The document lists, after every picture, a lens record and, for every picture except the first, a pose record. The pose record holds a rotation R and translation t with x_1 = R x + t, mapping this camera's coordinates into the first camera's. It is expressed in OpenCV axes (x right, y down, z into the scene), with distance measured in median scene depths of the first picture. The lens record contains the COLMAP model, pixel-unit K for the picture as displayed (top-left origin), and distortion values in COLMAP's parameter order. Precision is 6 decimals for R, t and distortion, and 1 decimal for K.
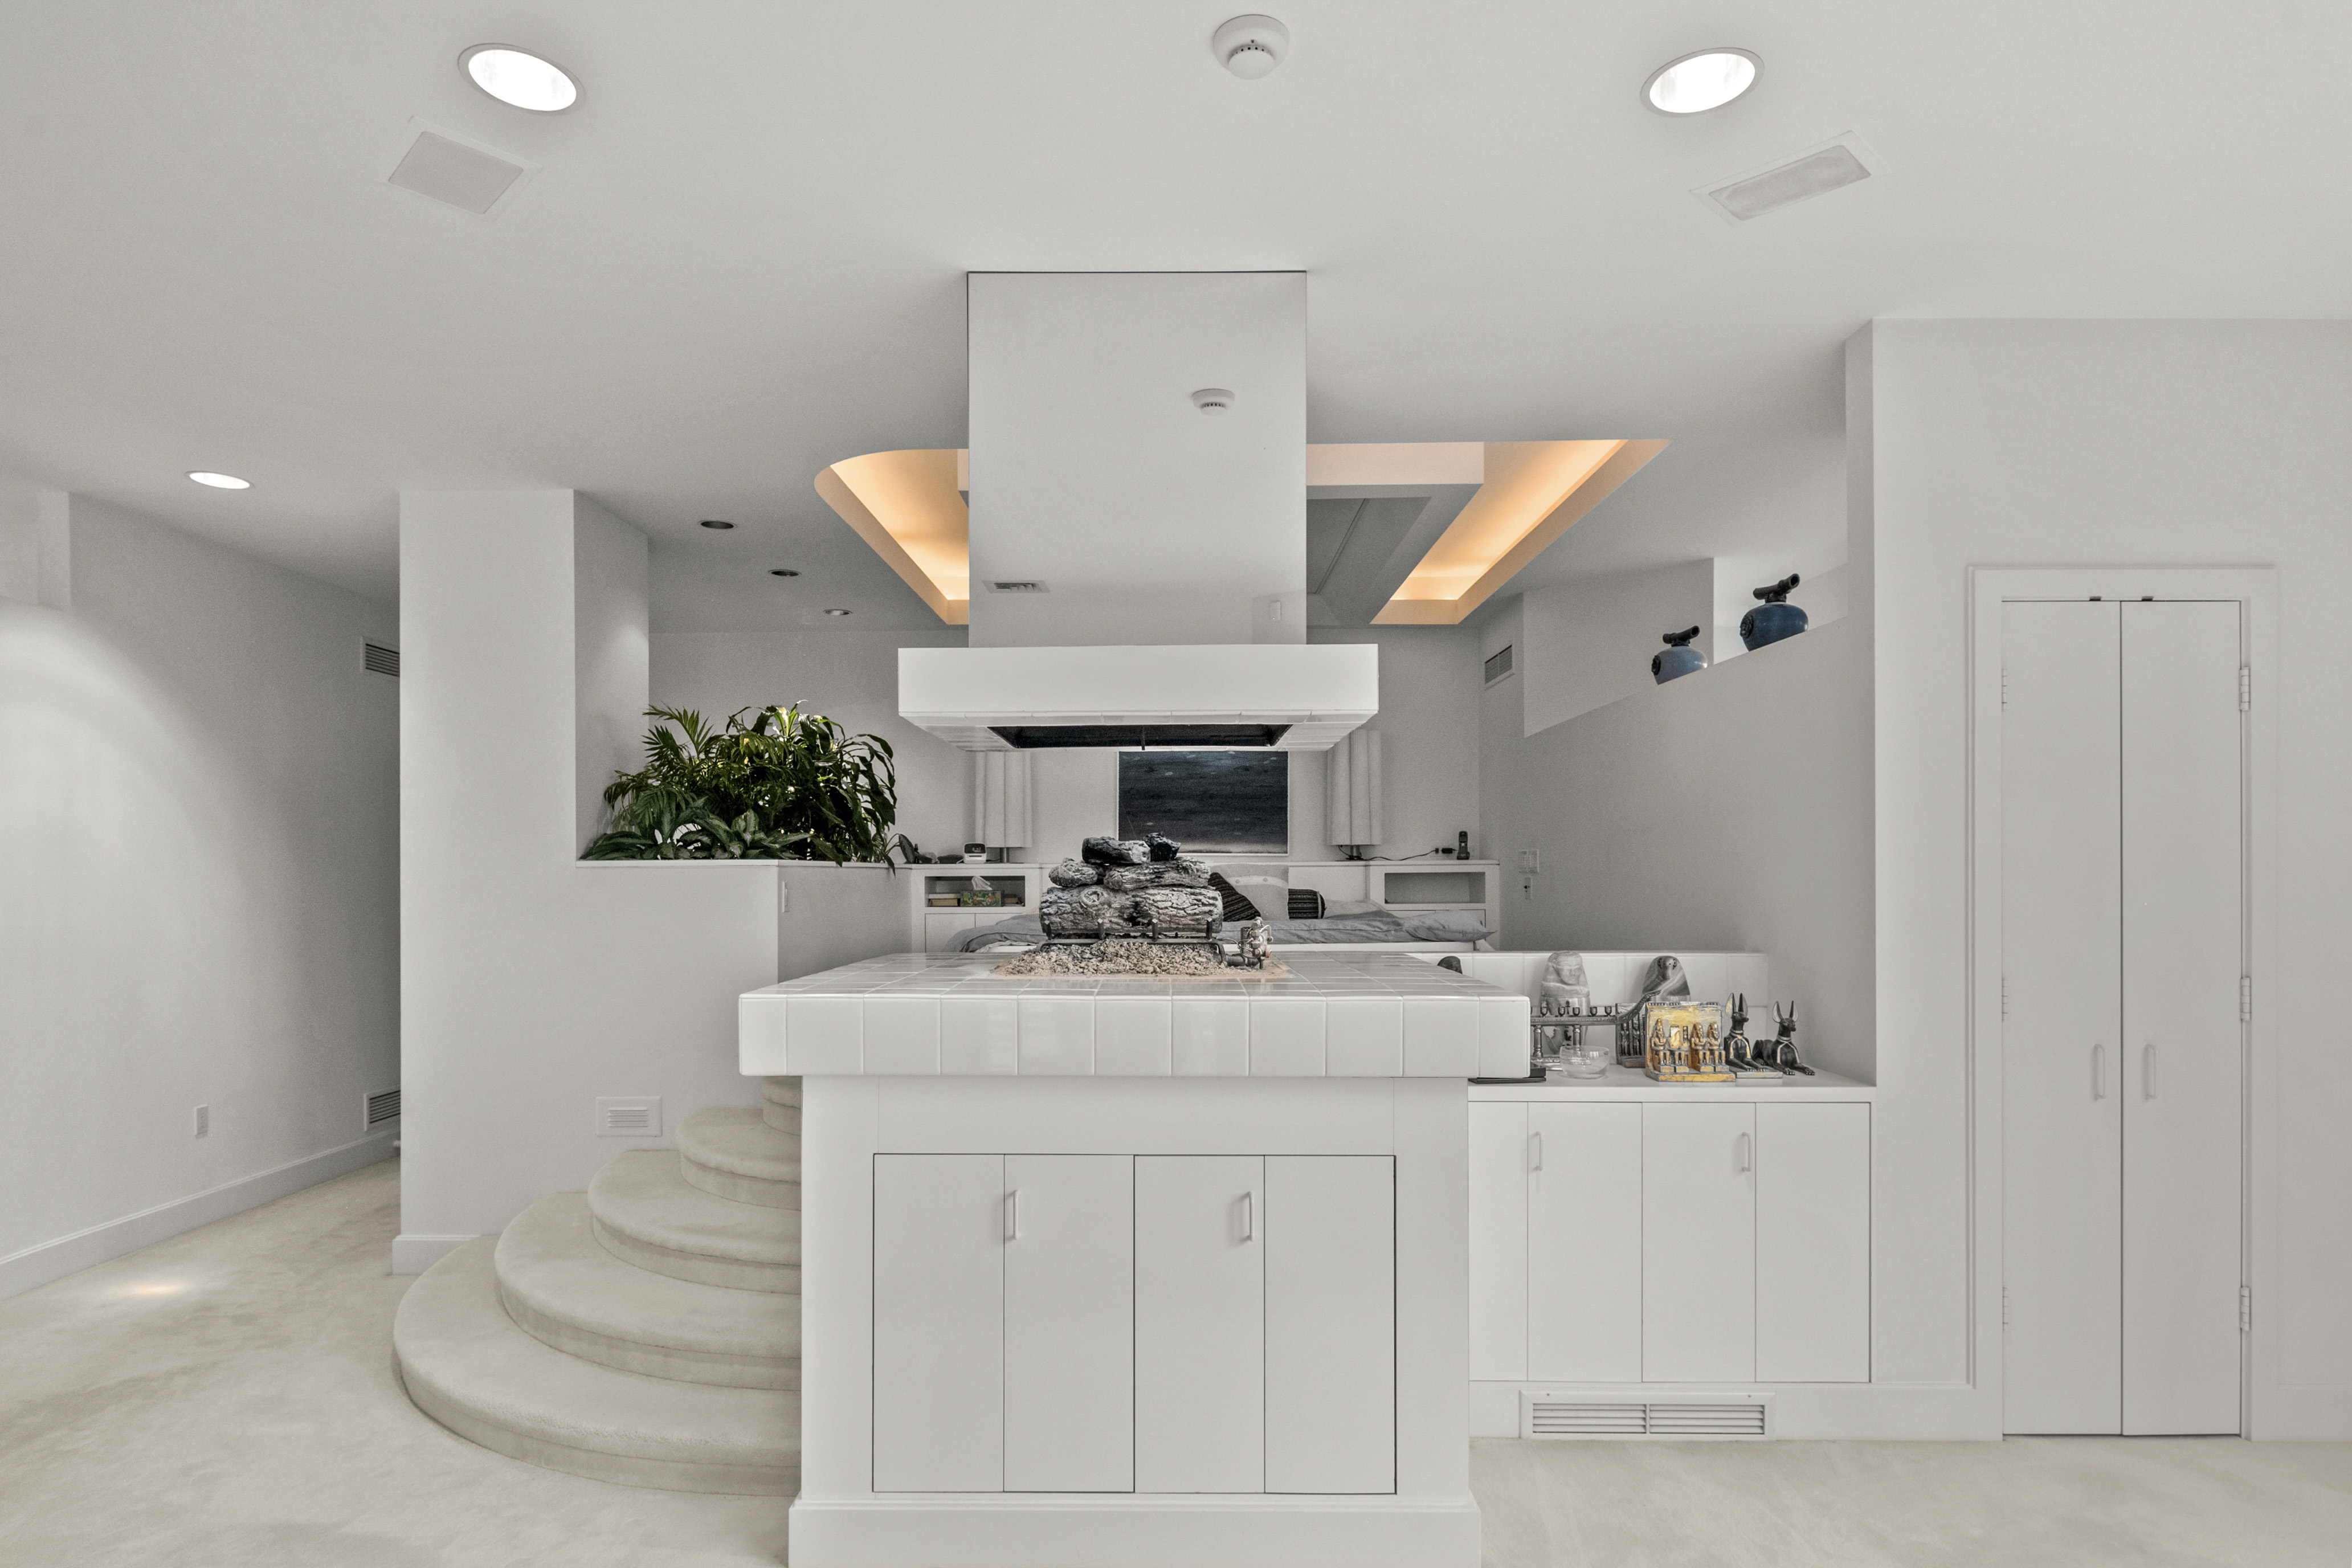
lens RADIAL K [[1289.7, 0, 1165.9], [0, 1289.7, 889.3], [0, 0, 1]] dist [-0.003833, -0.002029]
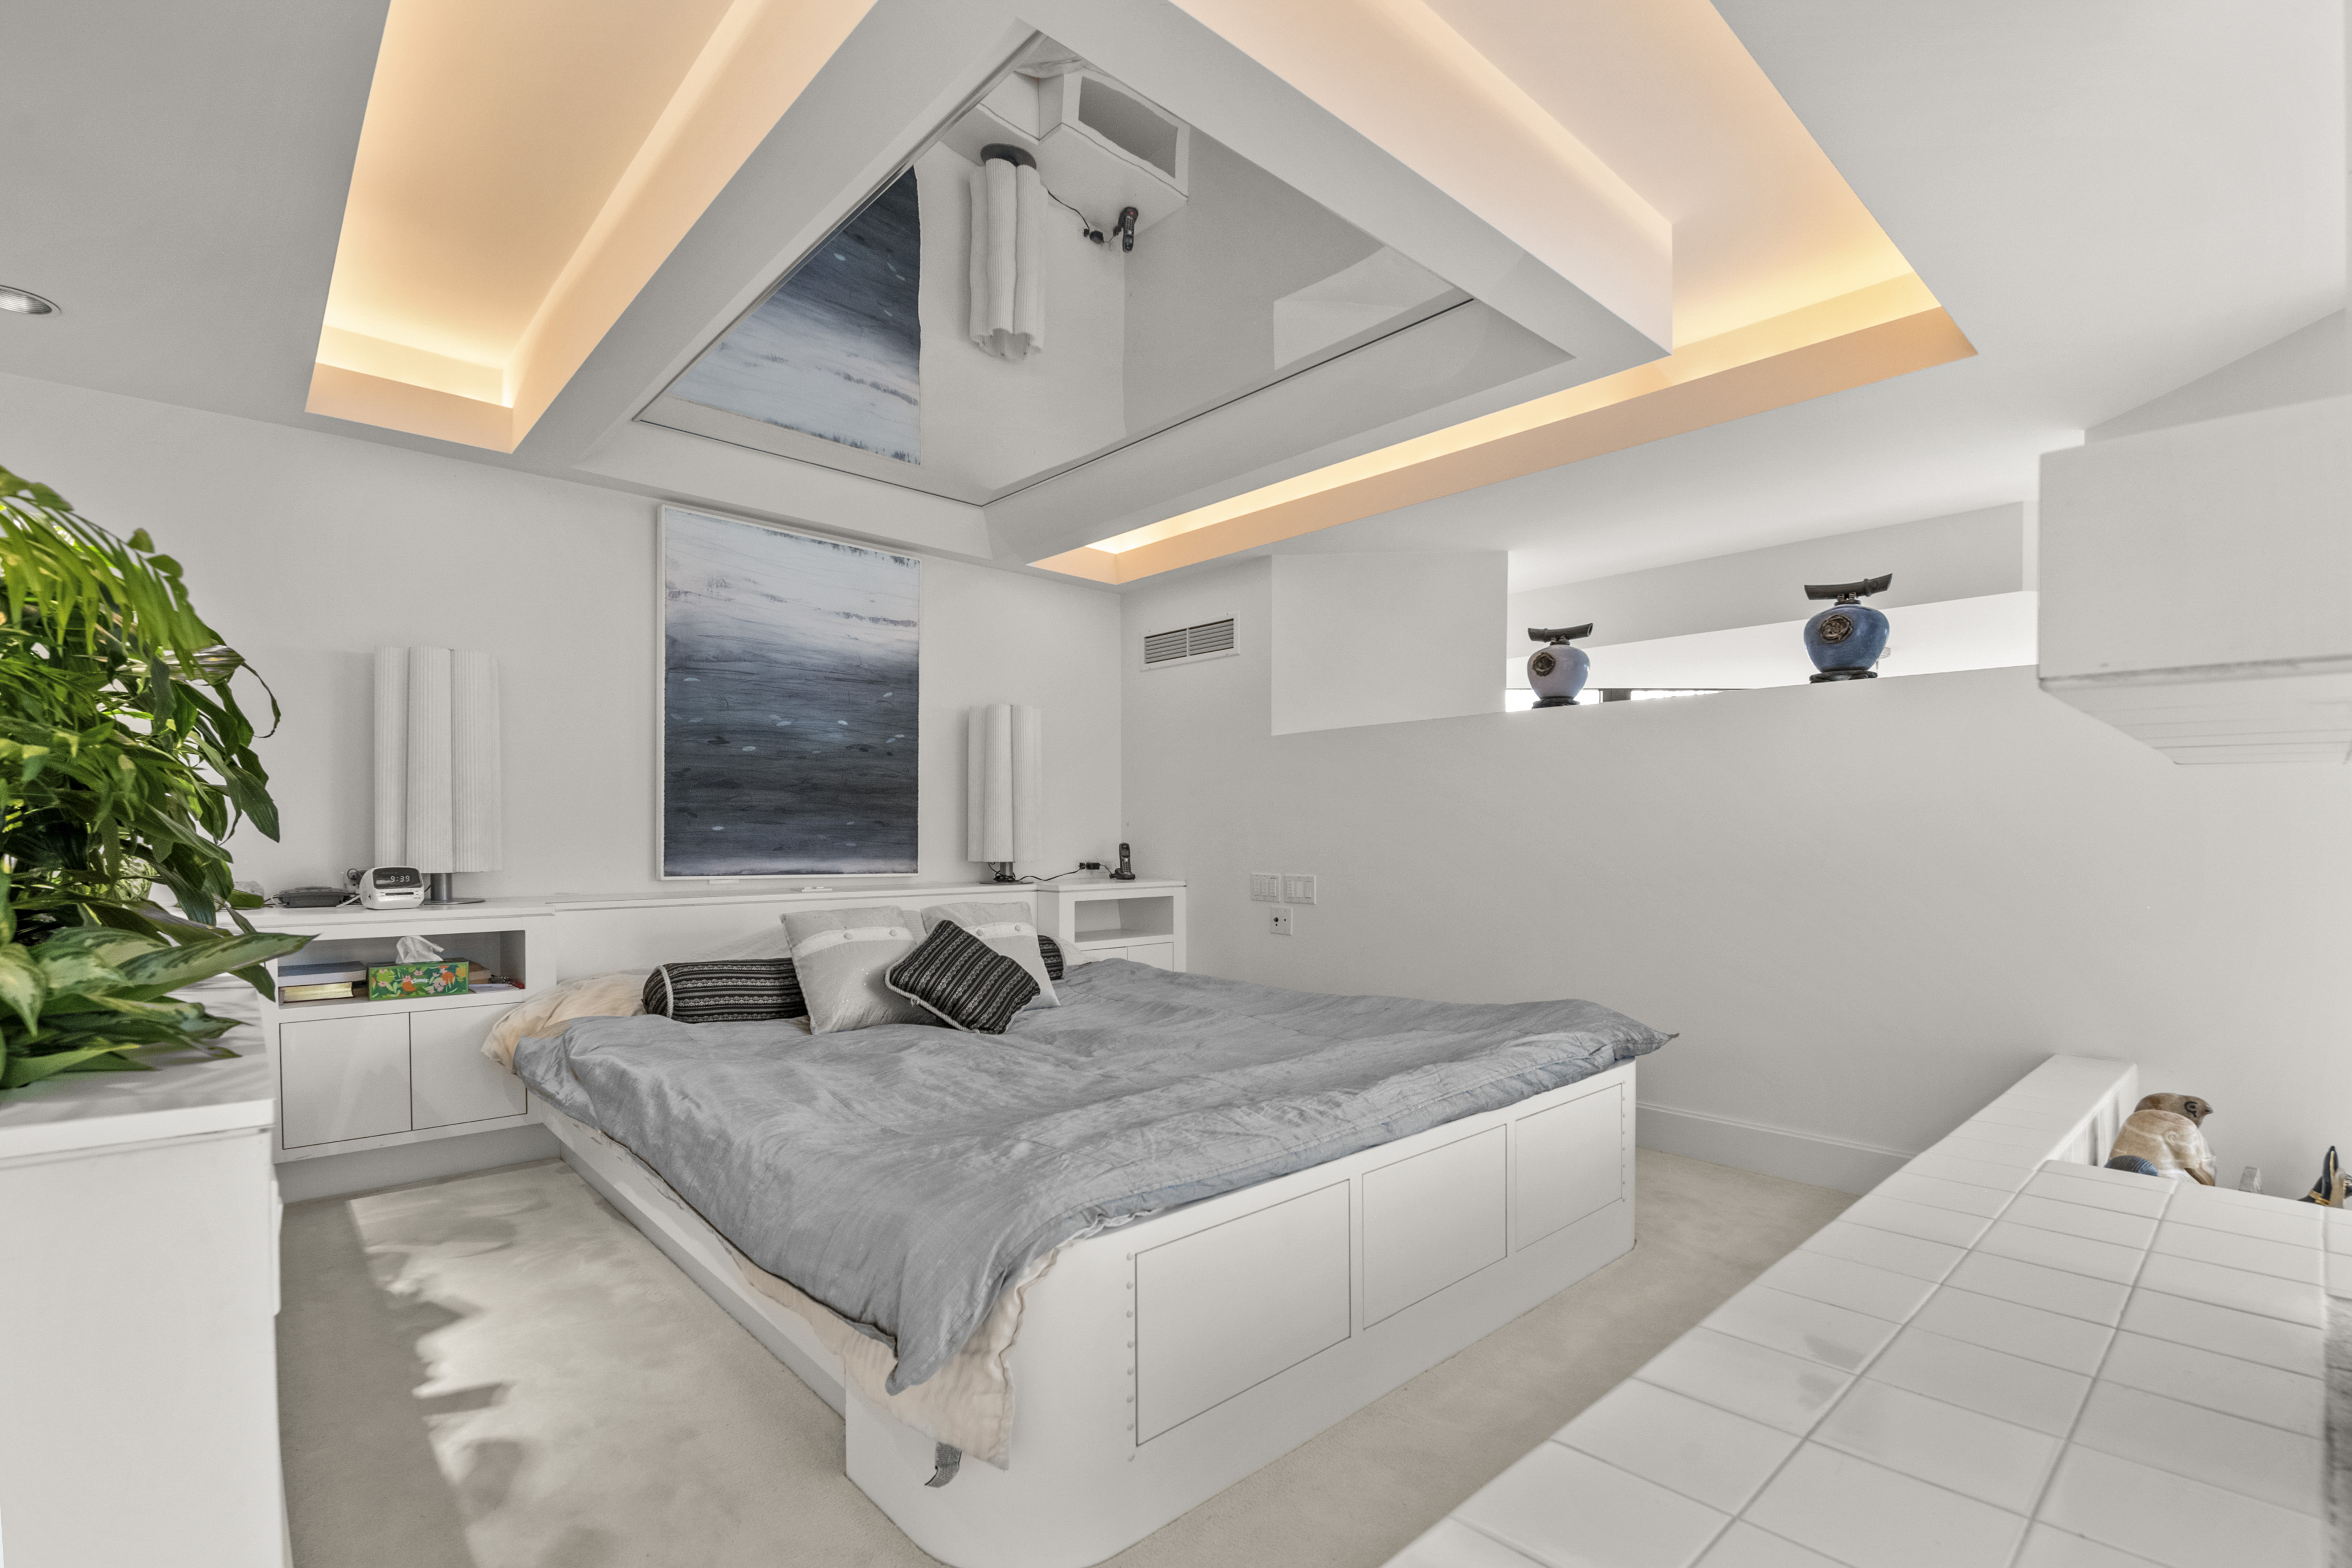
lens RADIAL K [[1037.3, 0, 1154.4], [0, 1037.3, 875.6], [0, 0, 1]] dist [-0.016761, -0.001875]
pose [[0.737799, -0.017739, 0.674787, -0.195886], [0.001269, 0.999689, 0.024892, -0.041394], [-0.675019, -0.017509, 0.737592, 0.509276]]
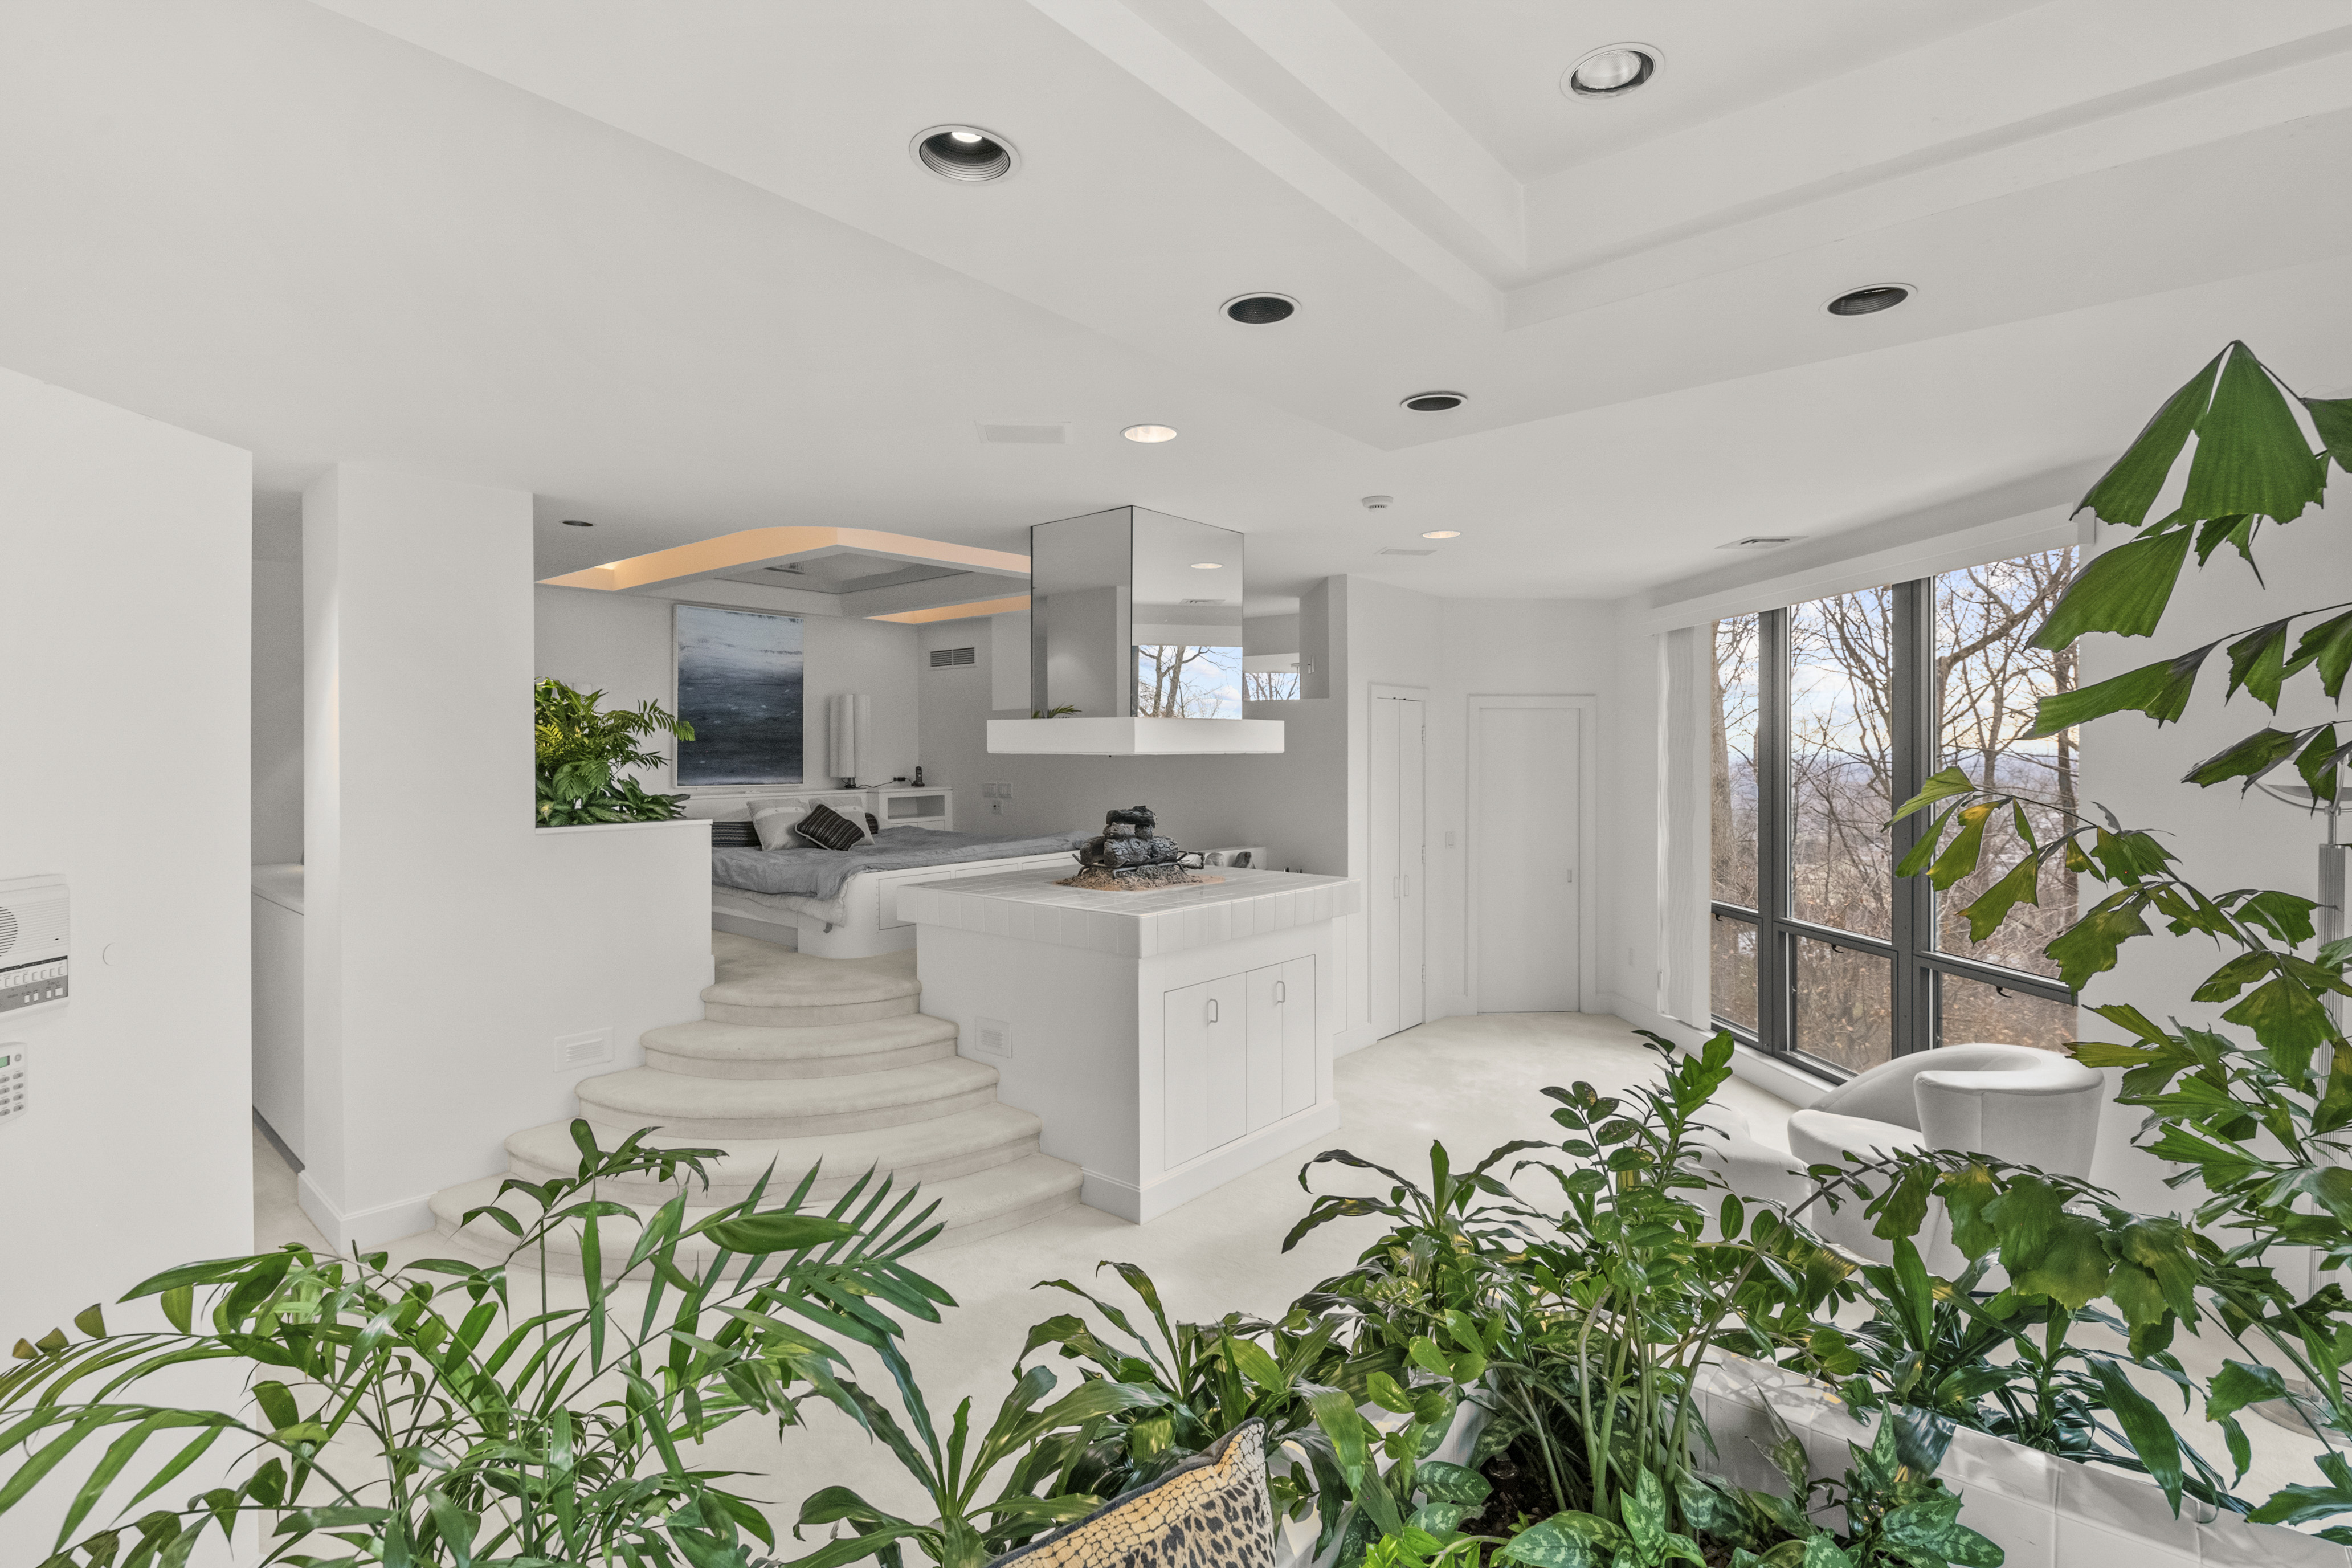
lens RADIAL K [[1091.4, 0, 1172.2], [0, 1091.4, 767.7], [0, 0, 1]] dist [-0.020202, -0.000303]
pose [[0.642874, -0.009194, 0.765917, -0.532521], [0.007857, 0.999955, 0.005408, -0.048543], [-0.765932, 0.002540, 0.642917, -0.012200]]
